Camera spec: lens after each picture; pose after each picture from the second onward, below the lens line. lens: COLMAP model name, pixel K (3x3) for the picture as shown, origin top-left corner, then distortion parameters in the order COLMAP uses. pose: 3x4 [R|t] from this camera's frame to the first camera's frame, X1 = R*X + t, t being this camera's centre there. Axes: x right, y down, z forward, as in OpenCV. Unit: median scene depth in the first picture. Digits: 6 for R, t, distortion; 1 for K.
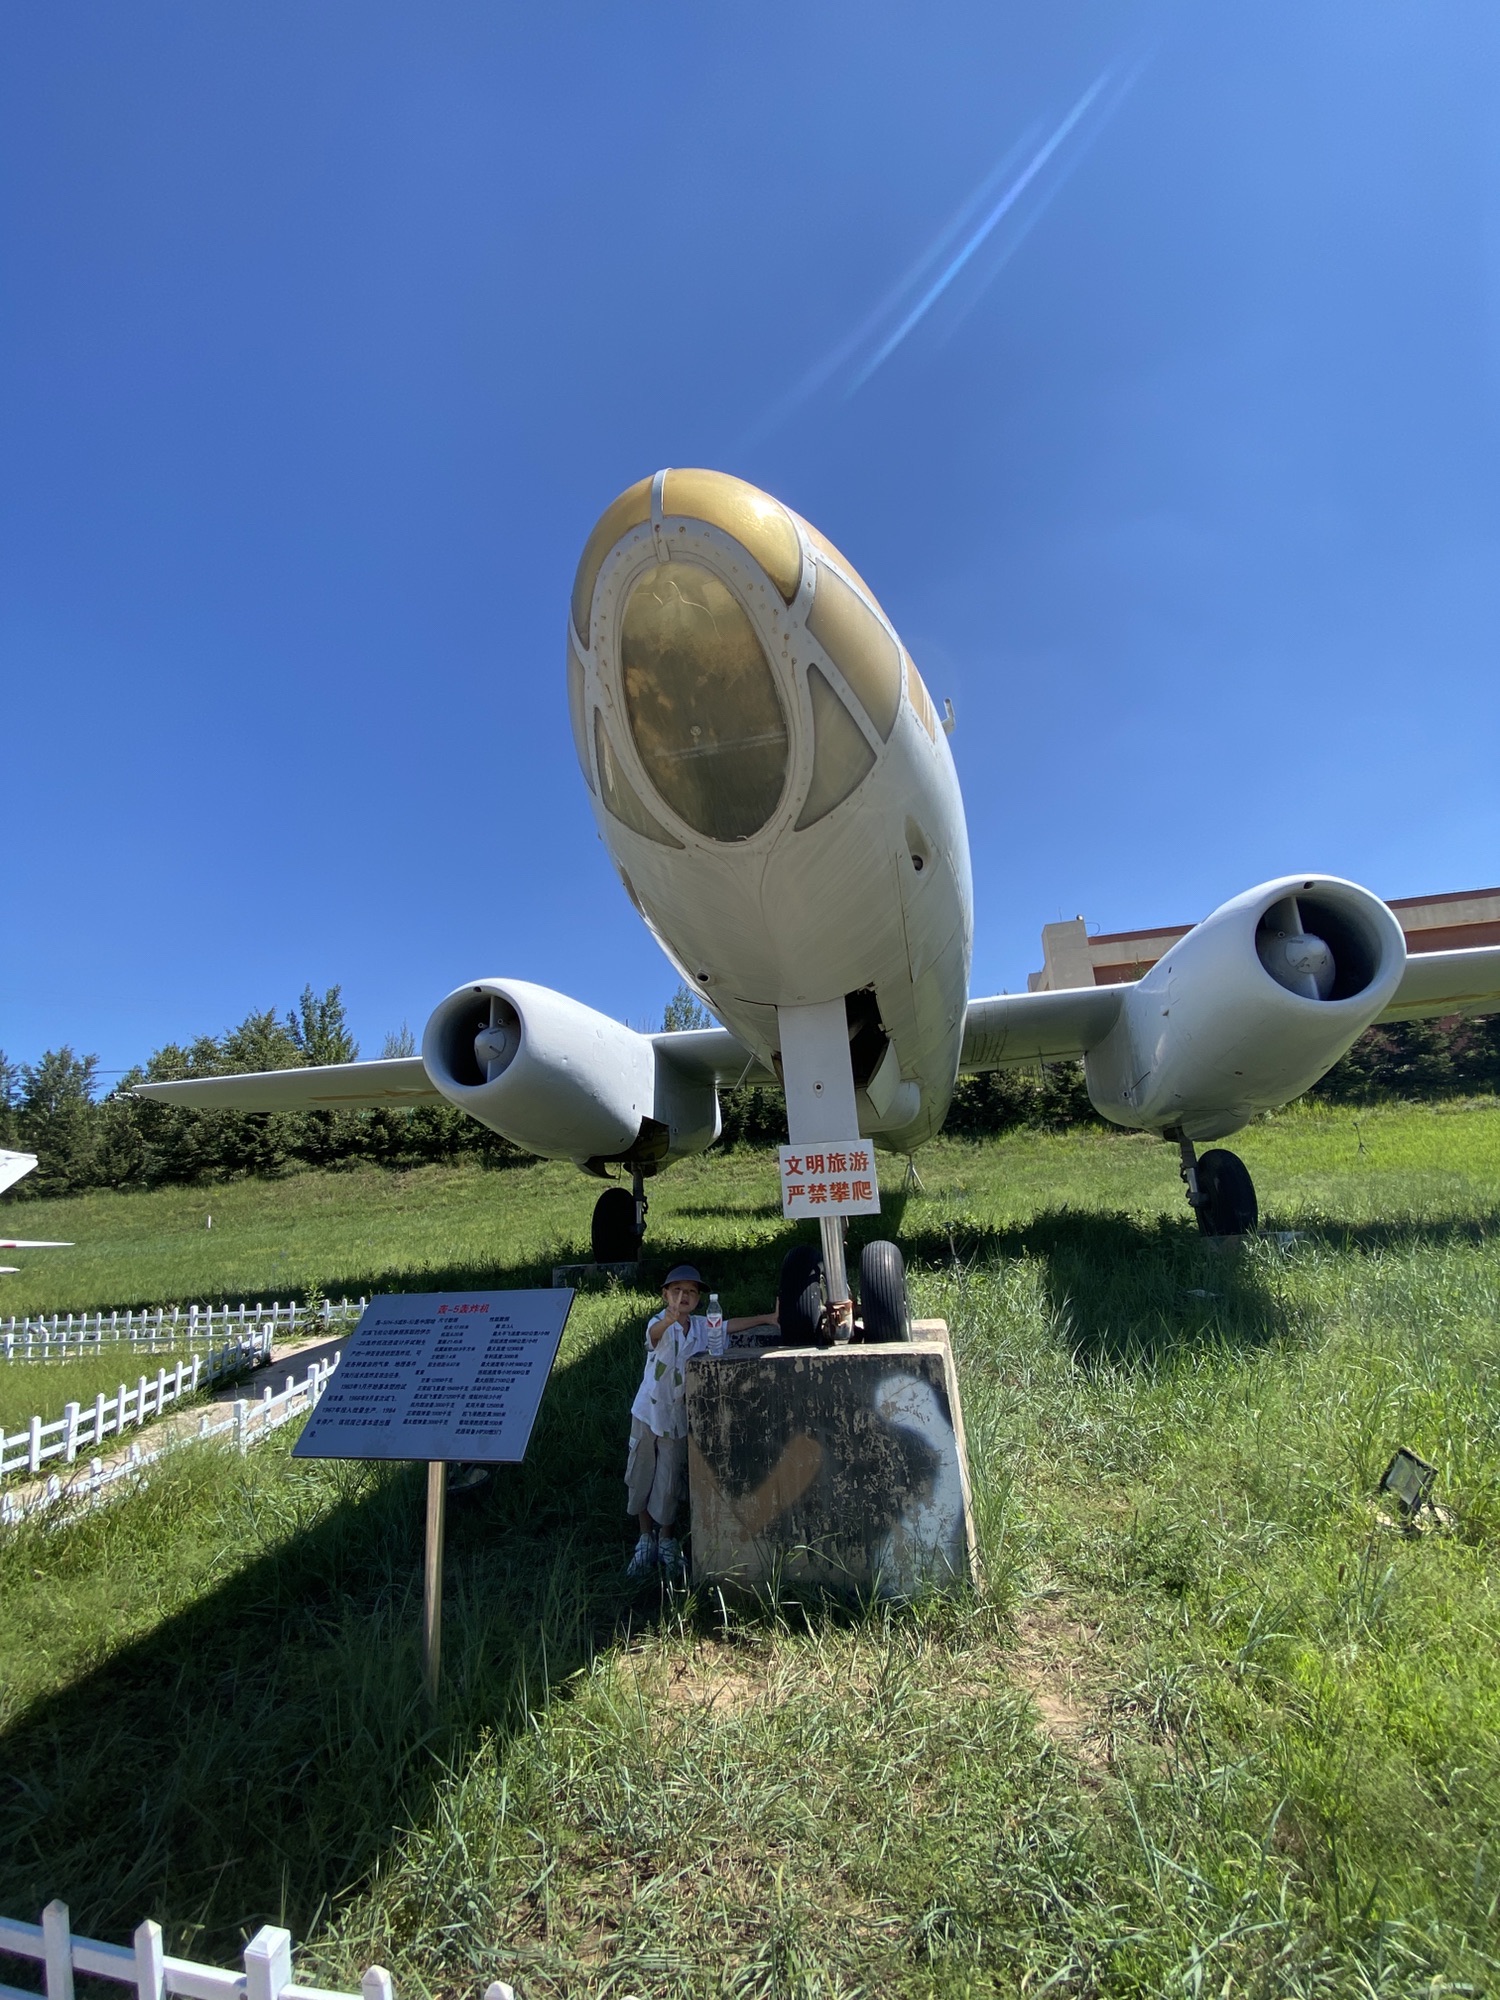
lens RADIAL K [[792.4, 0, 750.0], [0, 792.4, 1000.0], [0, 0, 1]] dist [0.026684, -0.027059]
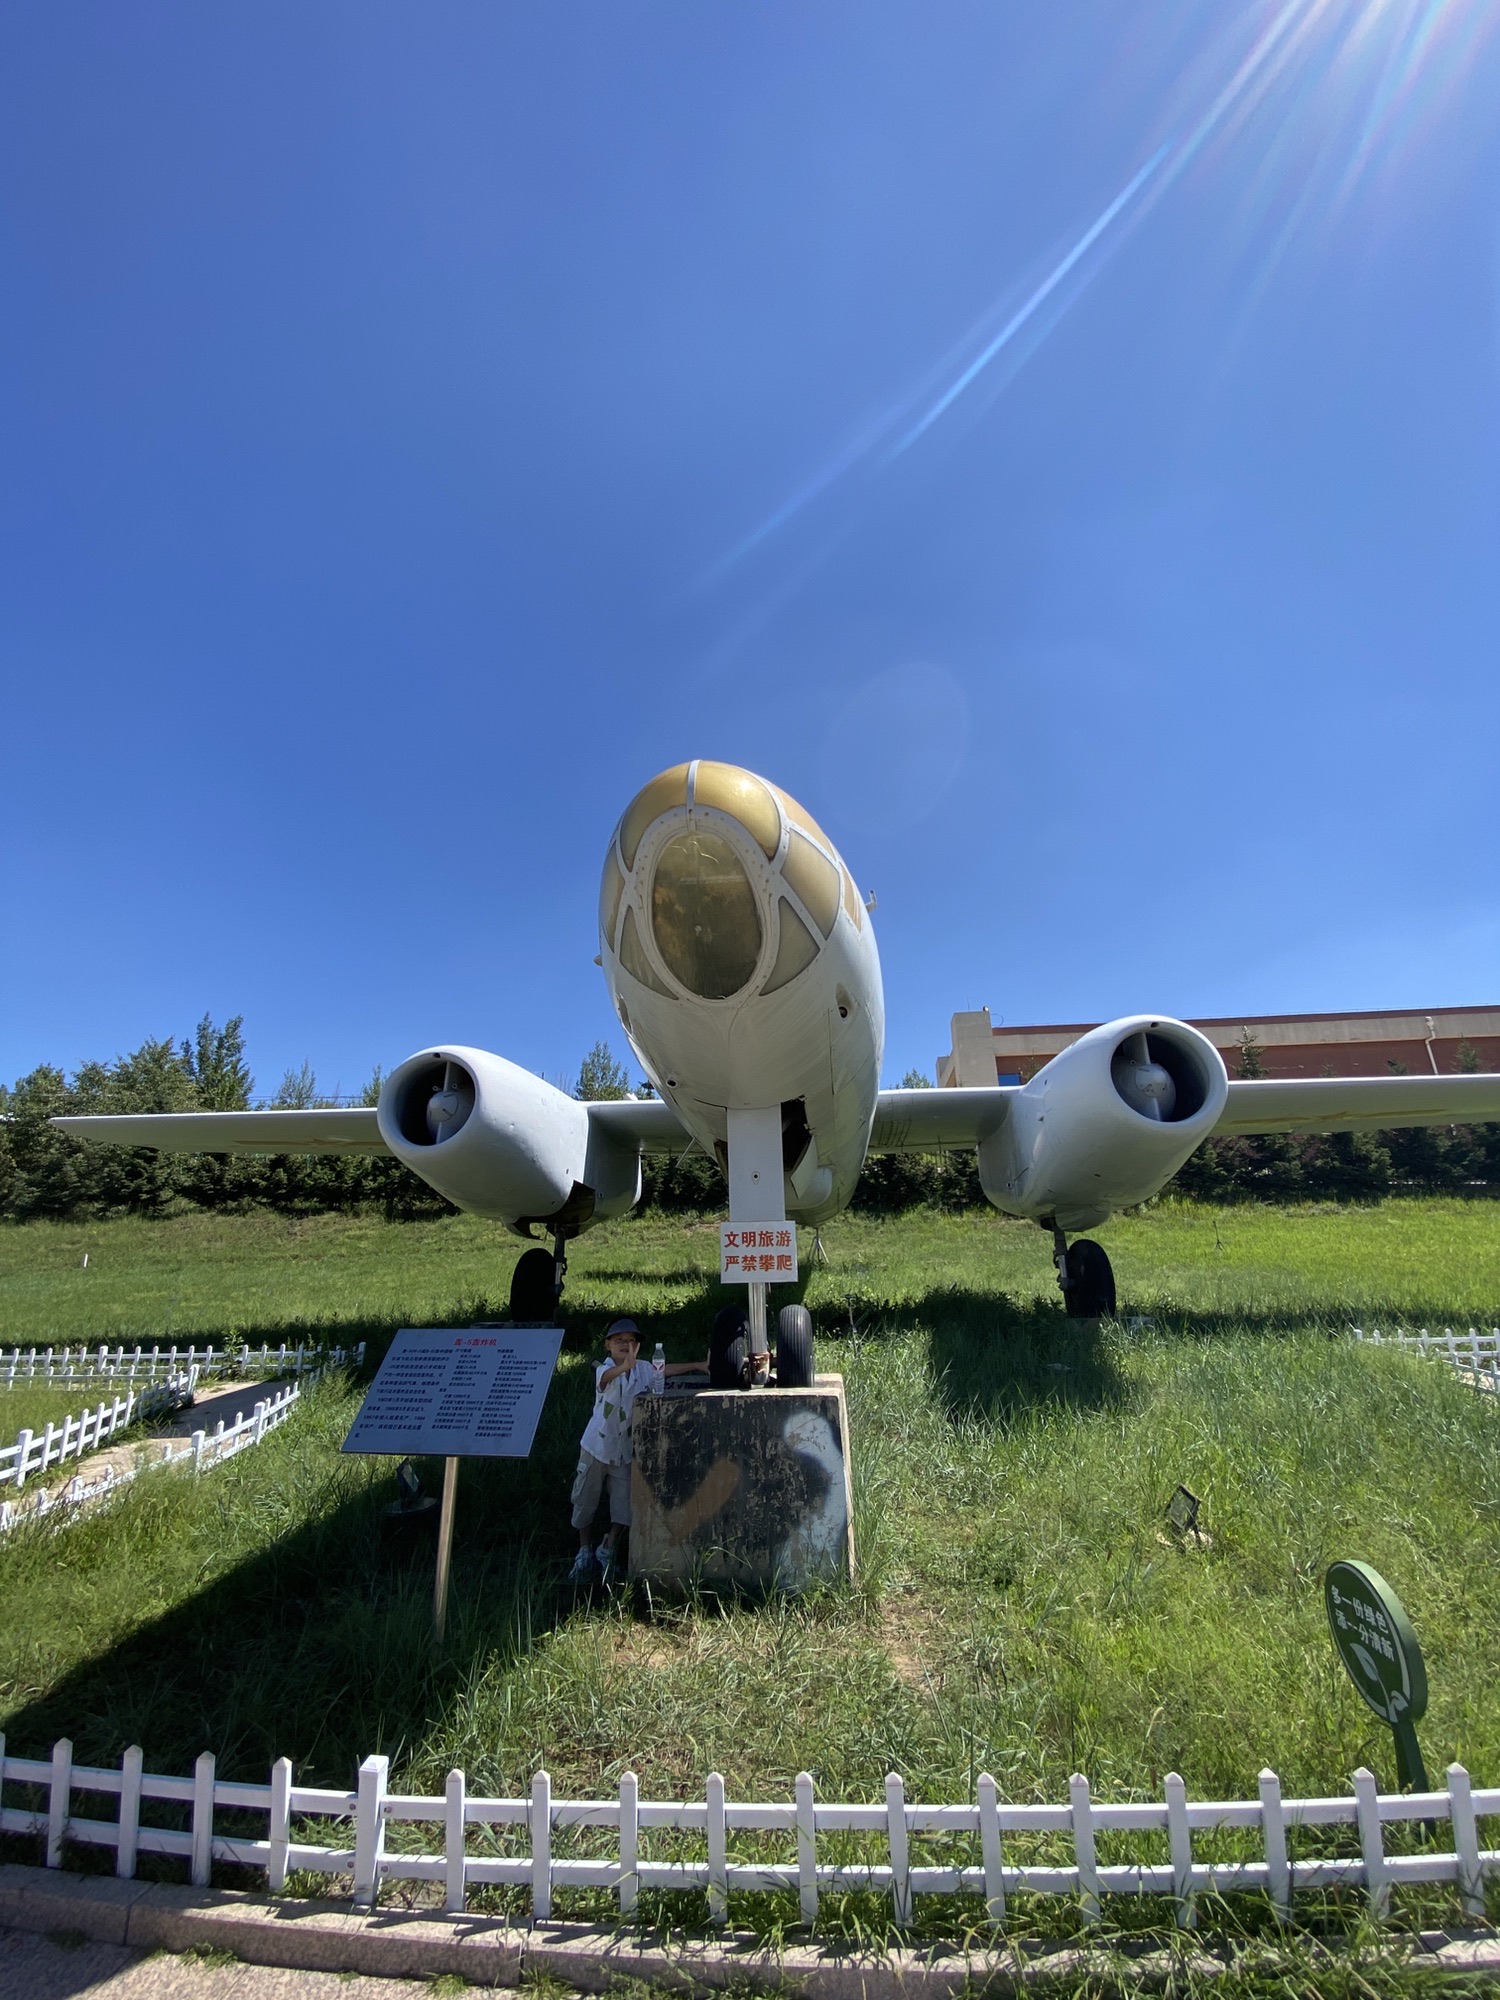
lens RADIAL K [[792.4, 0, 750.0], [0, 792.4, 1000.0], [0, 0, 1]] dist [0.026684, -0.027059]
pose [[0.991793, 0.081181, 0.098777, -0.036641], [-0.073212, 0.993956, -0.081798, -0.034879], [-0.104820, 0.073895, 0.991742, -0.143306]]
